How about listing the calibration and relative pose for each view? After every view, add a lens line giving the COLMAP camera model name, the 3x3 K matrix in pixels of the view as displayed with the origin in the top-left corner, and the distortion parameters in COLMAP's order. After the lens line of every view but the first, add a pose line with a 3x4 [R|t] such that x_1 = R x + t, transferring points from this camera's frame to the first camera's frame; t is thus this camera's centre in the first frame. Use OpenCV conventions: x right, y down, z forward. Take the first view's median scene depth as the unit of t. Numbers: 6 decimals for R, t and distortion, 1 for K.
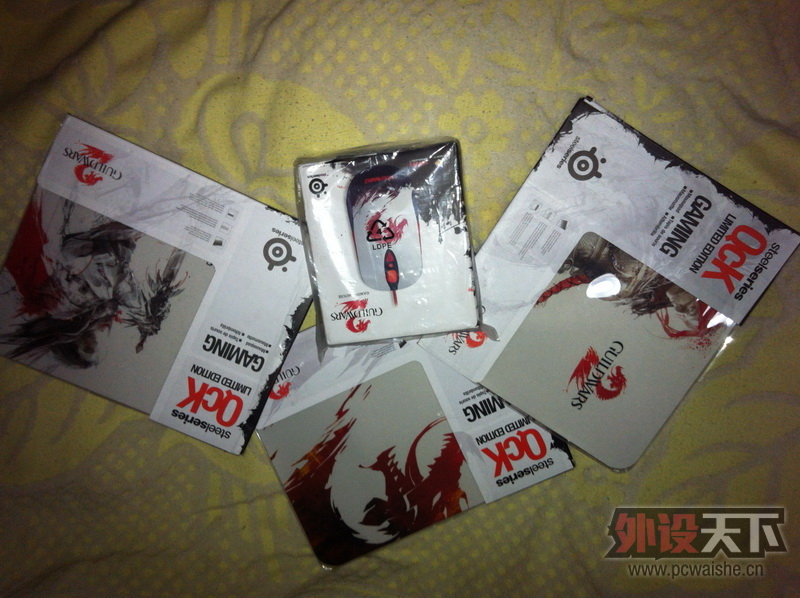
lens RADIAL K [[680.9, 0, 397.9], [0, 680.9, 299.0], [0, 0, 1]] dist [0.040403, -0.014470]
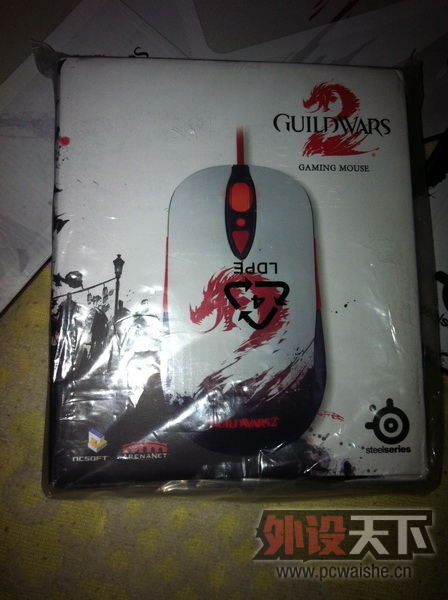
lens RADIAL K [[510.7, 0, 221.9], [0, 510.7, 300.8], [0, 0, 1]] dist [0.040403, -0.014470]
pose [[-0.991201, -0.124321, 0.045433, -0.019254], [0.123372, -0.992091, -0.023143, -0.093663], [0.047951, -0.017334, 0.998699, 0.675070]]
